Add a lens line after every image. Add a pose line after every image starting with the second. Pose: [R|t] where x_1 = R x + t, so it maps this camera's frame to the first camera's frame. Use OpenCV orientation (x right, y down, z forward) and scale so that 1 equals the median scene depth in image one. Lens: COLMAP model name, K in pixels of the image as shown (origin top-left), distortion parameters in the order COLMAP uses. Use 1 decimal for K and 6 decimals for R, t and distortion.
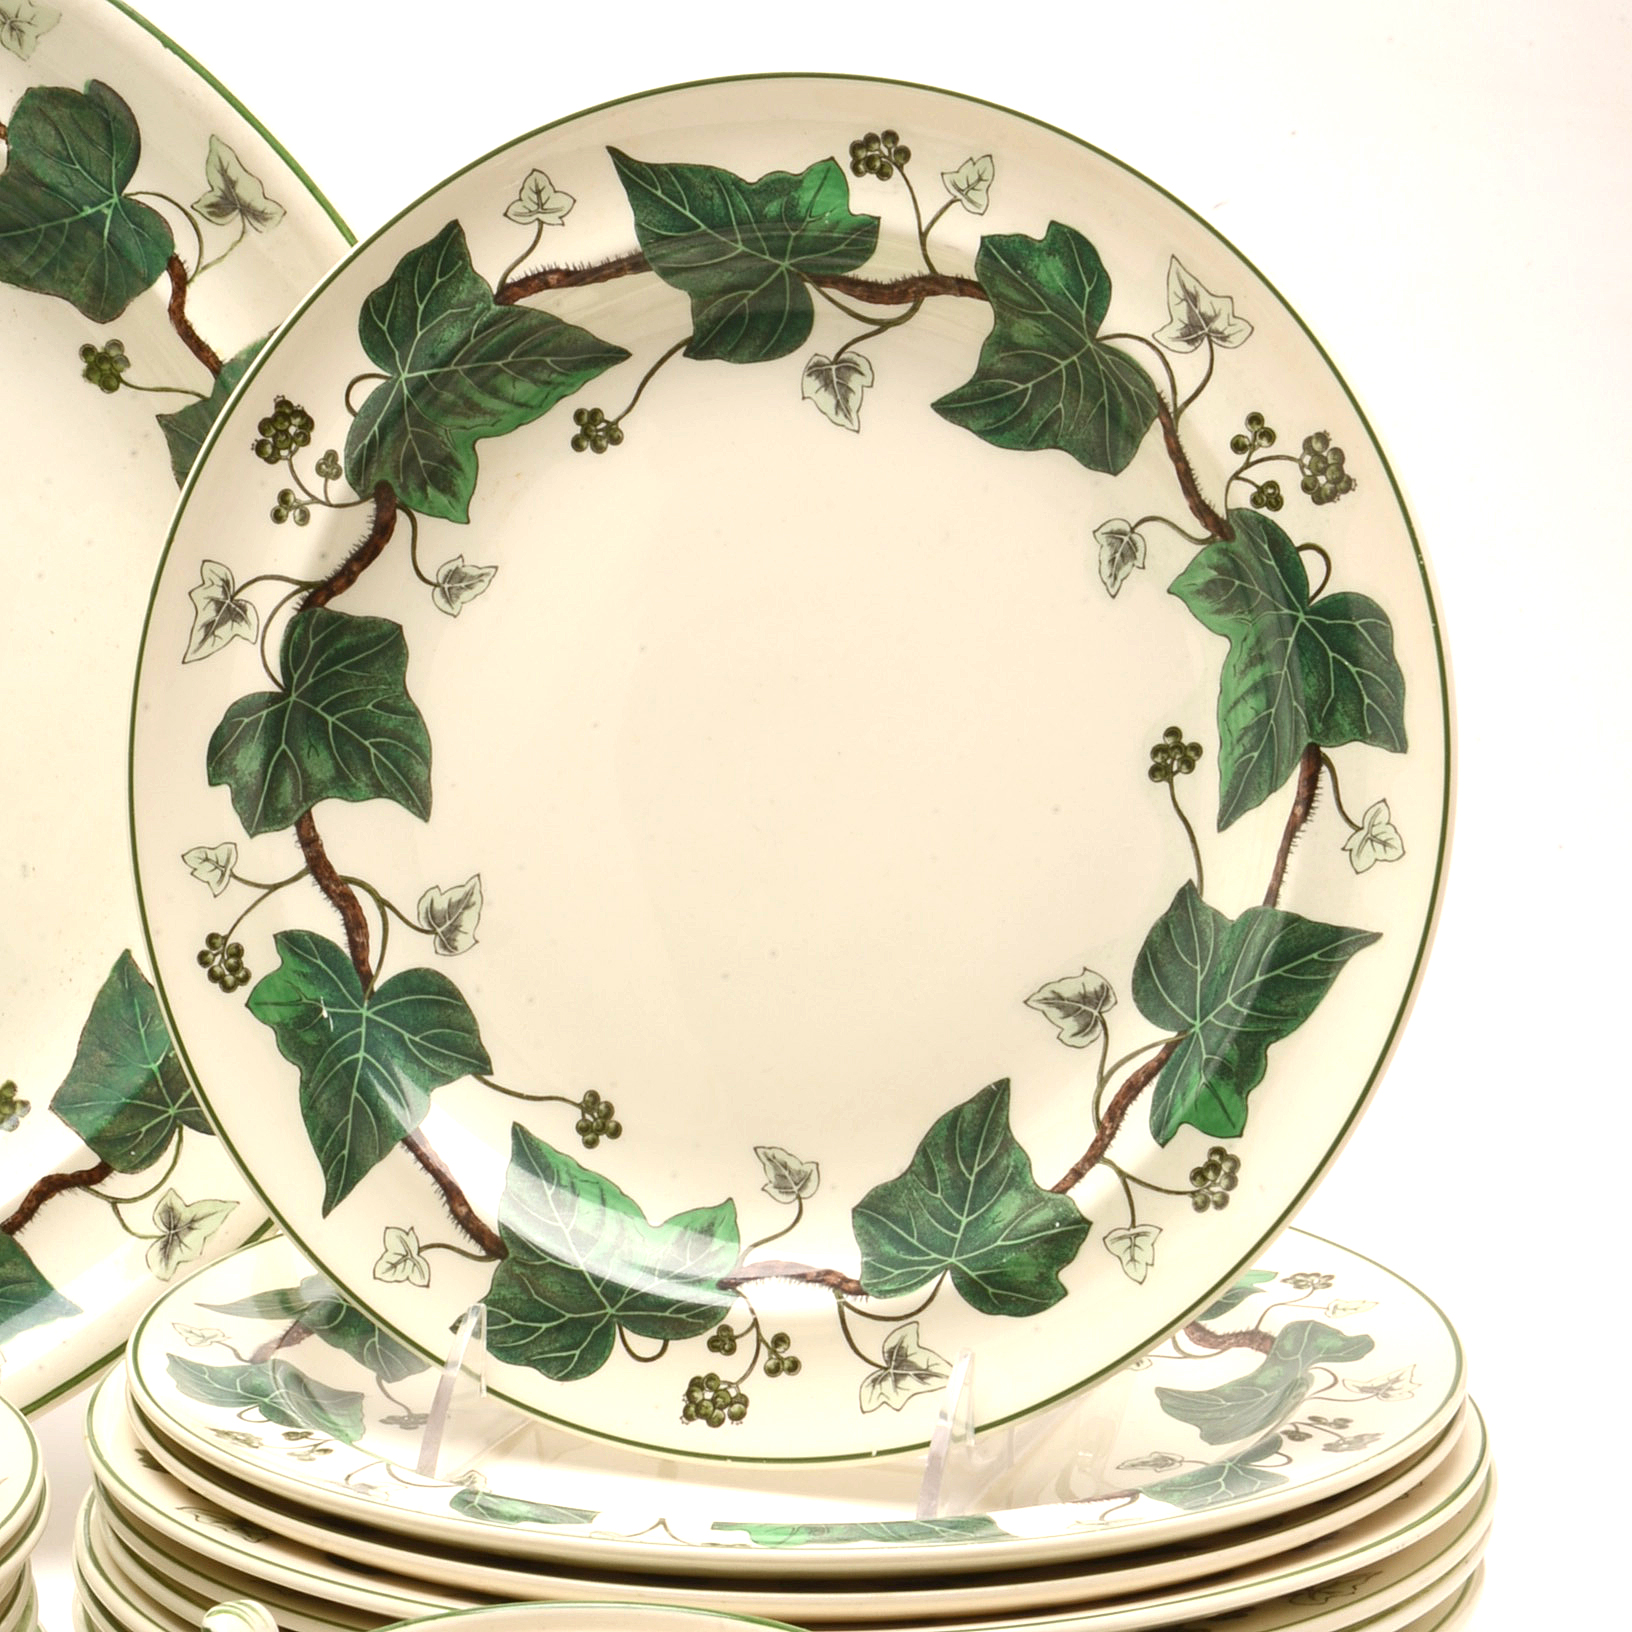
lens RADIAL K [[4239.3, 0, 815.7], [0, 4239.3, 814.0], [0, 0, 1]] dist [-0.081082, 0.000000]
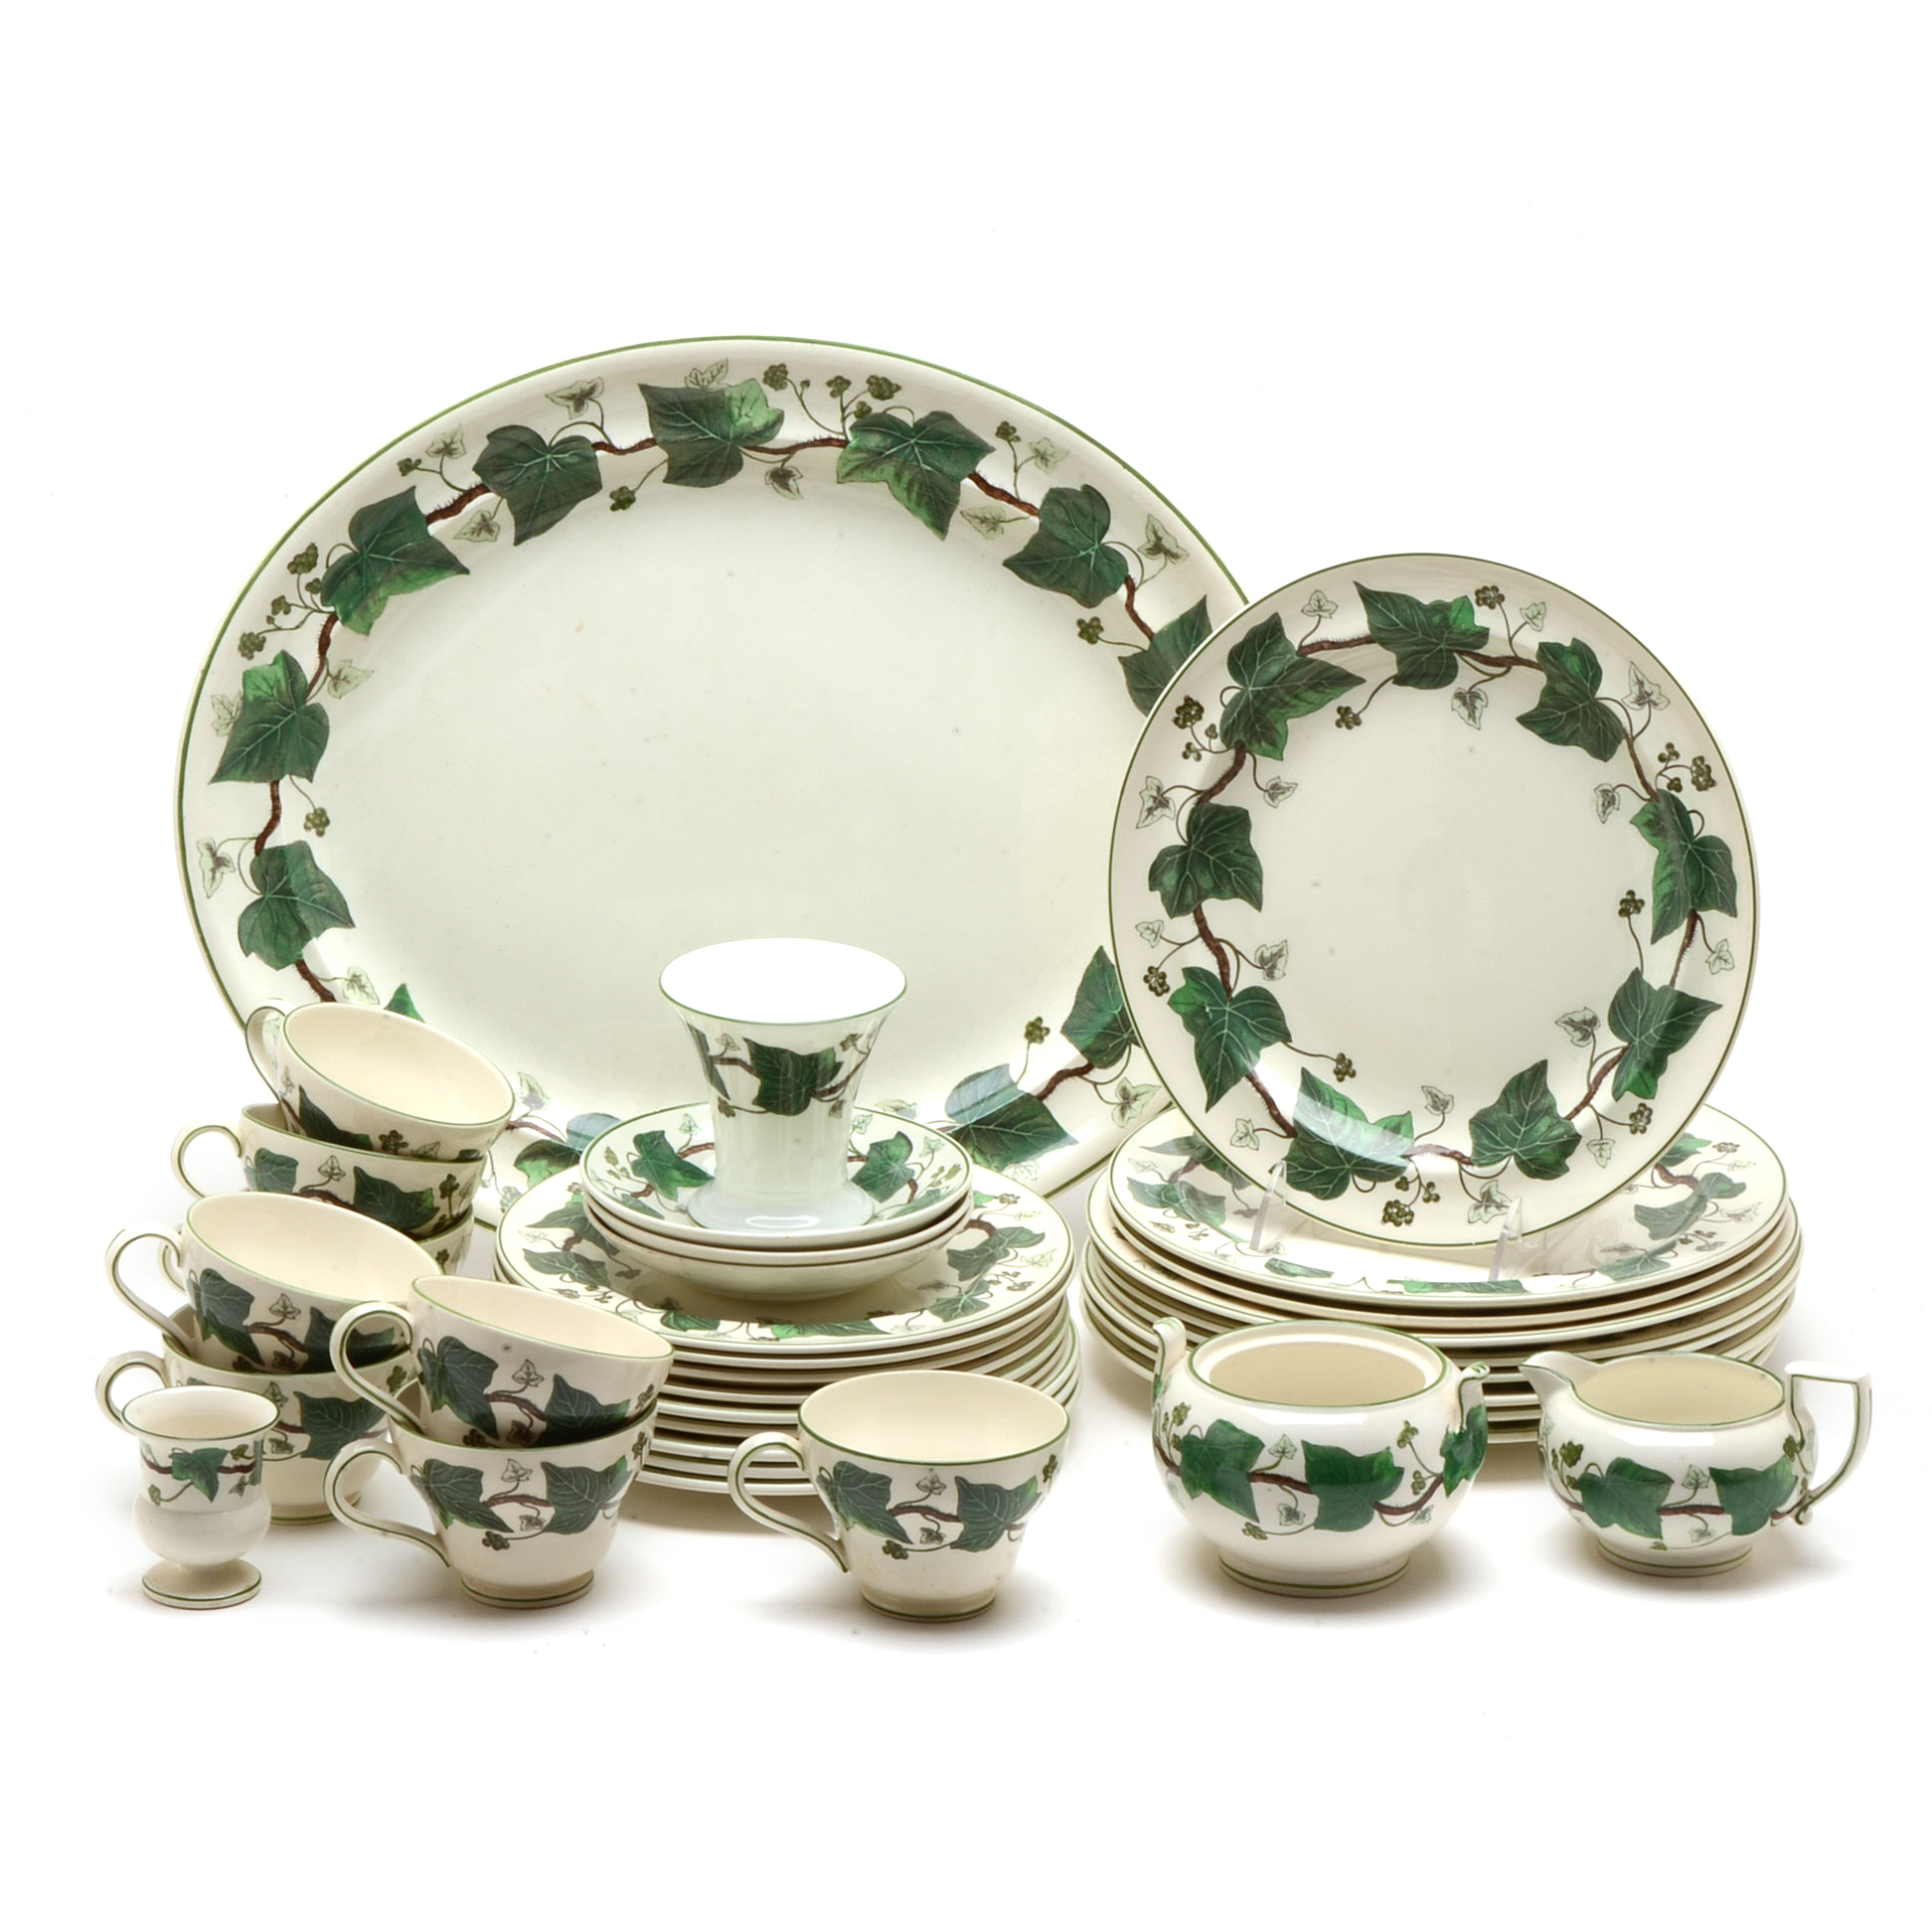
lens RADIAL K [[4588.4, 0, 967.0], [0, 4588.4, 964.2], [0, 0, 1]] dist [-0.070006, 0.000000]
pose [[0.986216, 0.023661, -0.163764, 0.128126], [-0.000342, 0.990012, 0.140980, -0.285749], [0.165464, -0.138981, 0.976374, -1.147102]]
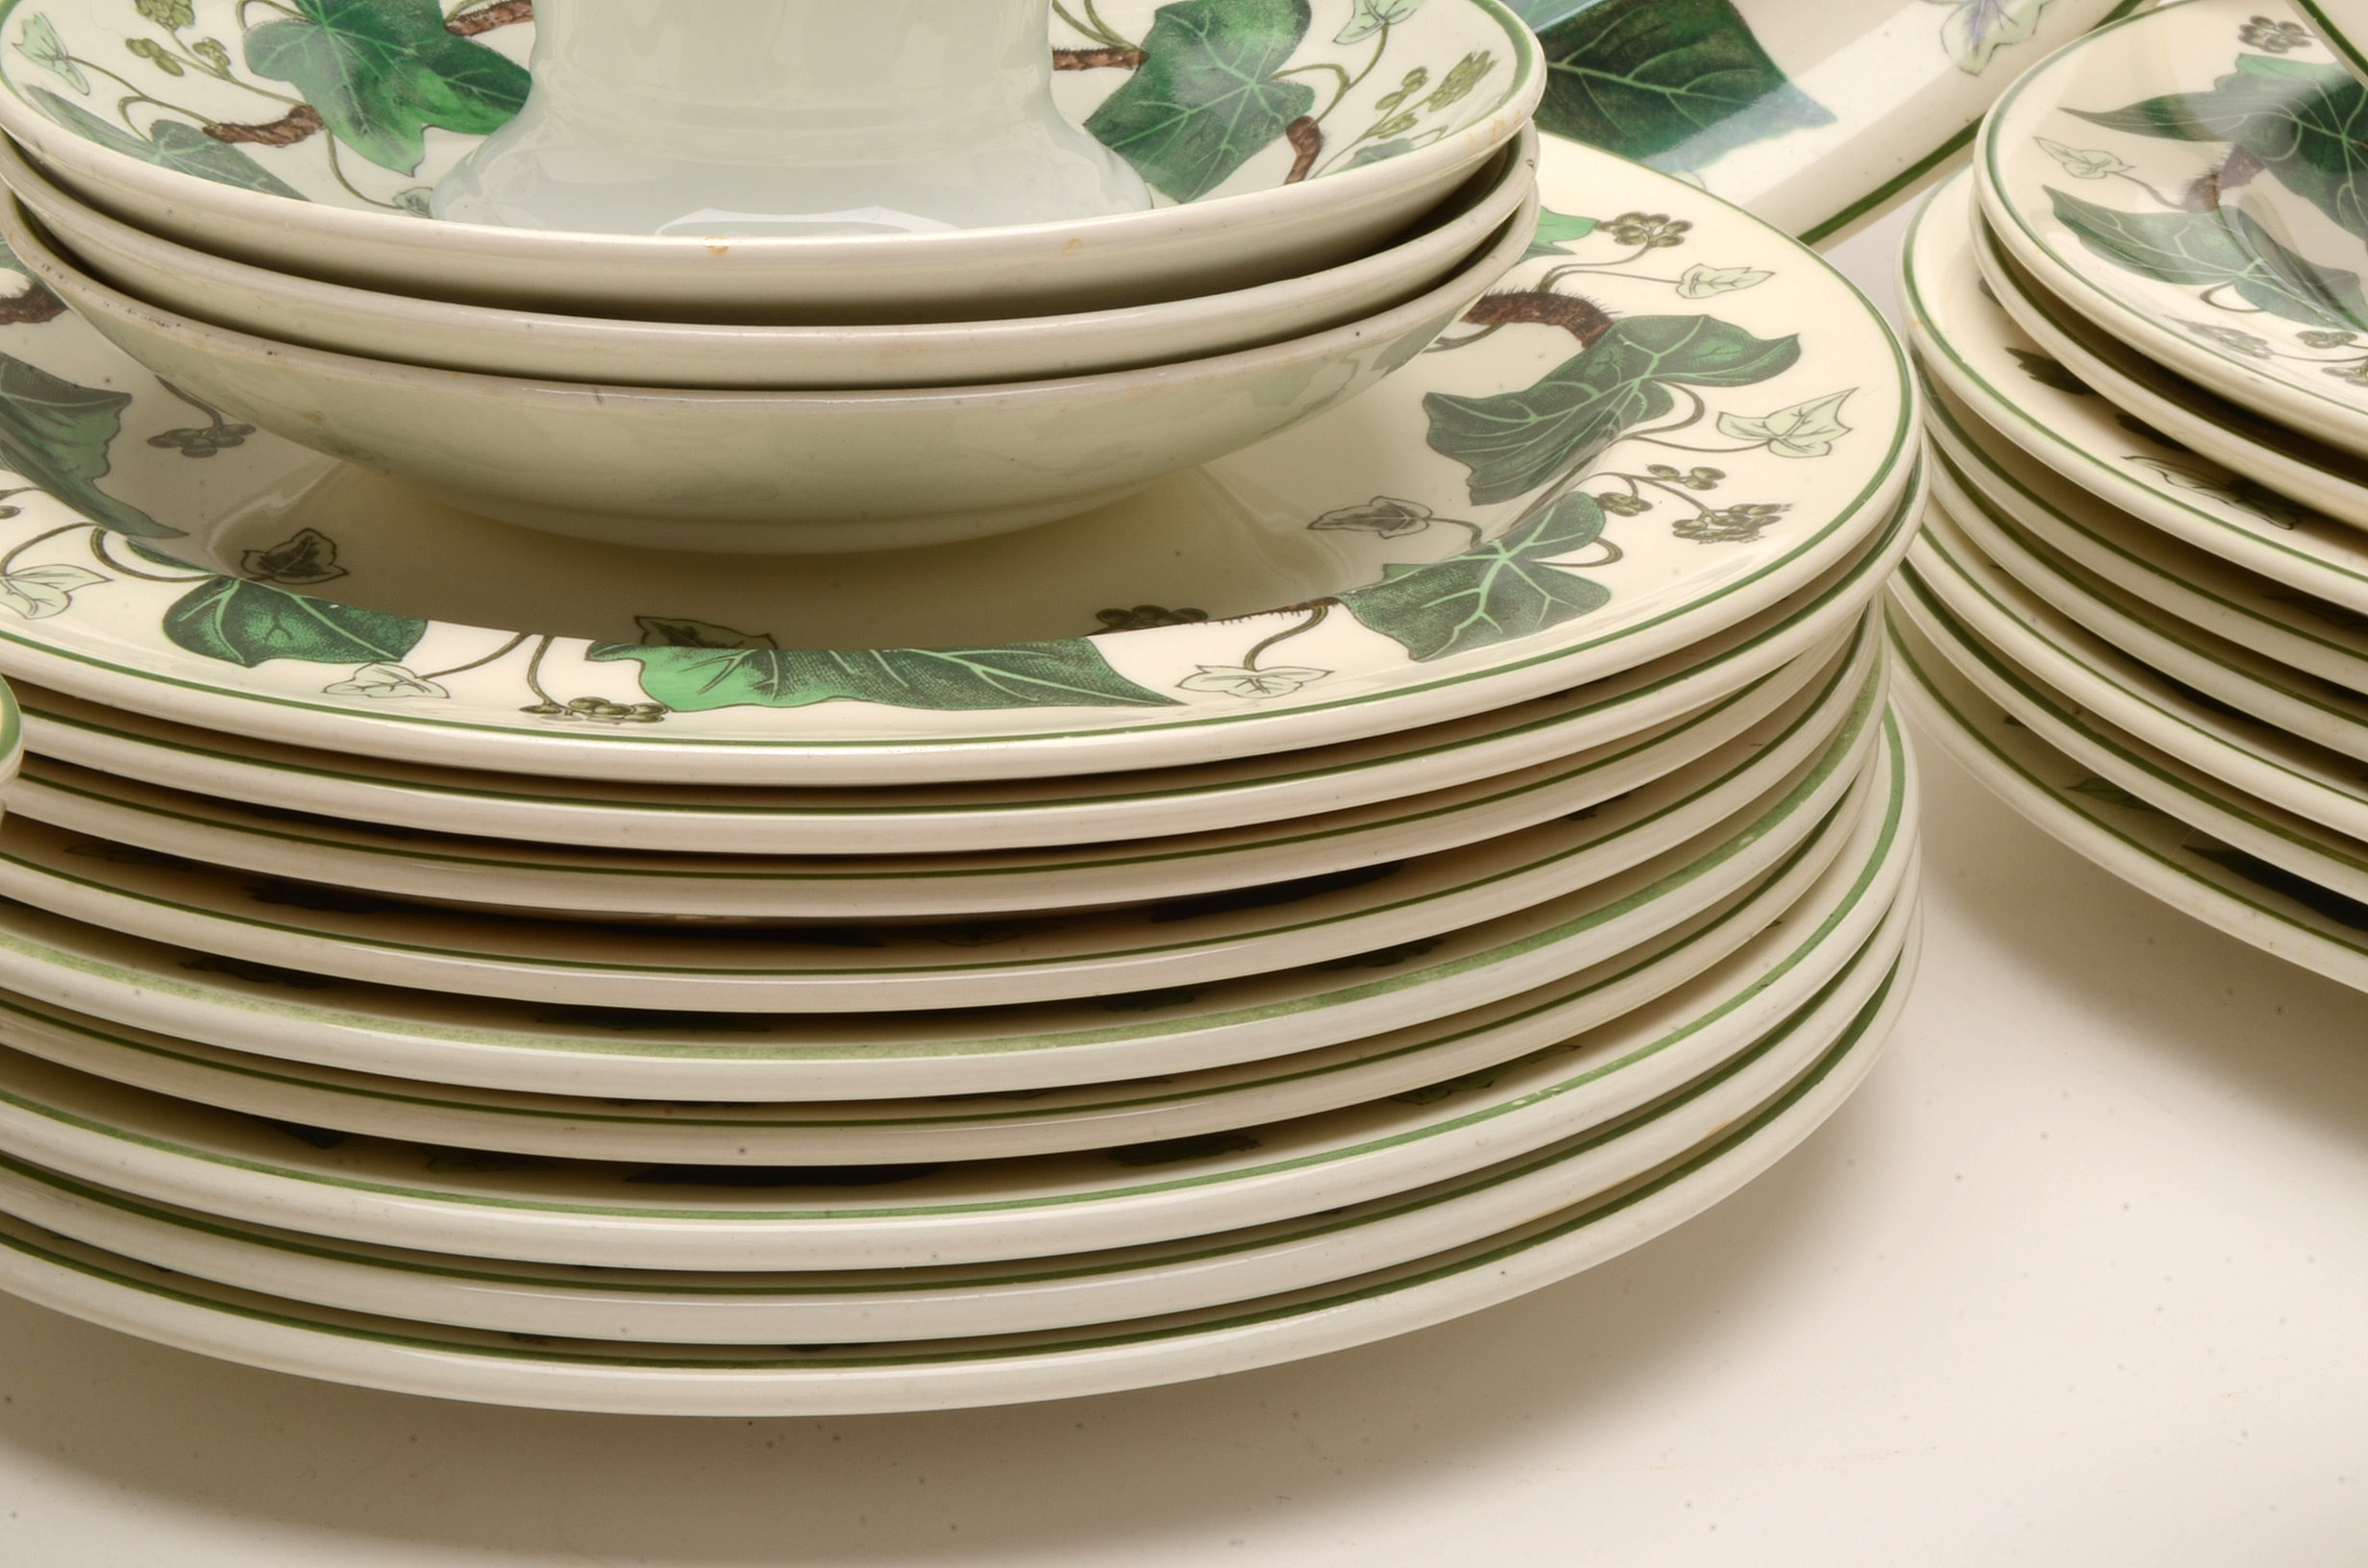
lens RADIAL K [[4464.4, 0, 1186.8], [0, 4464.4, 795.8], [0, 0, 1]] dist [-0.043671, 0.000000]
pose [[0.976241, 0.073525, -0.203831, -0.141862], [-0.021339, 0.968721, 0.247234, 0.061779], [0.215633, -0.237011, 0.947274, 0.385878]]
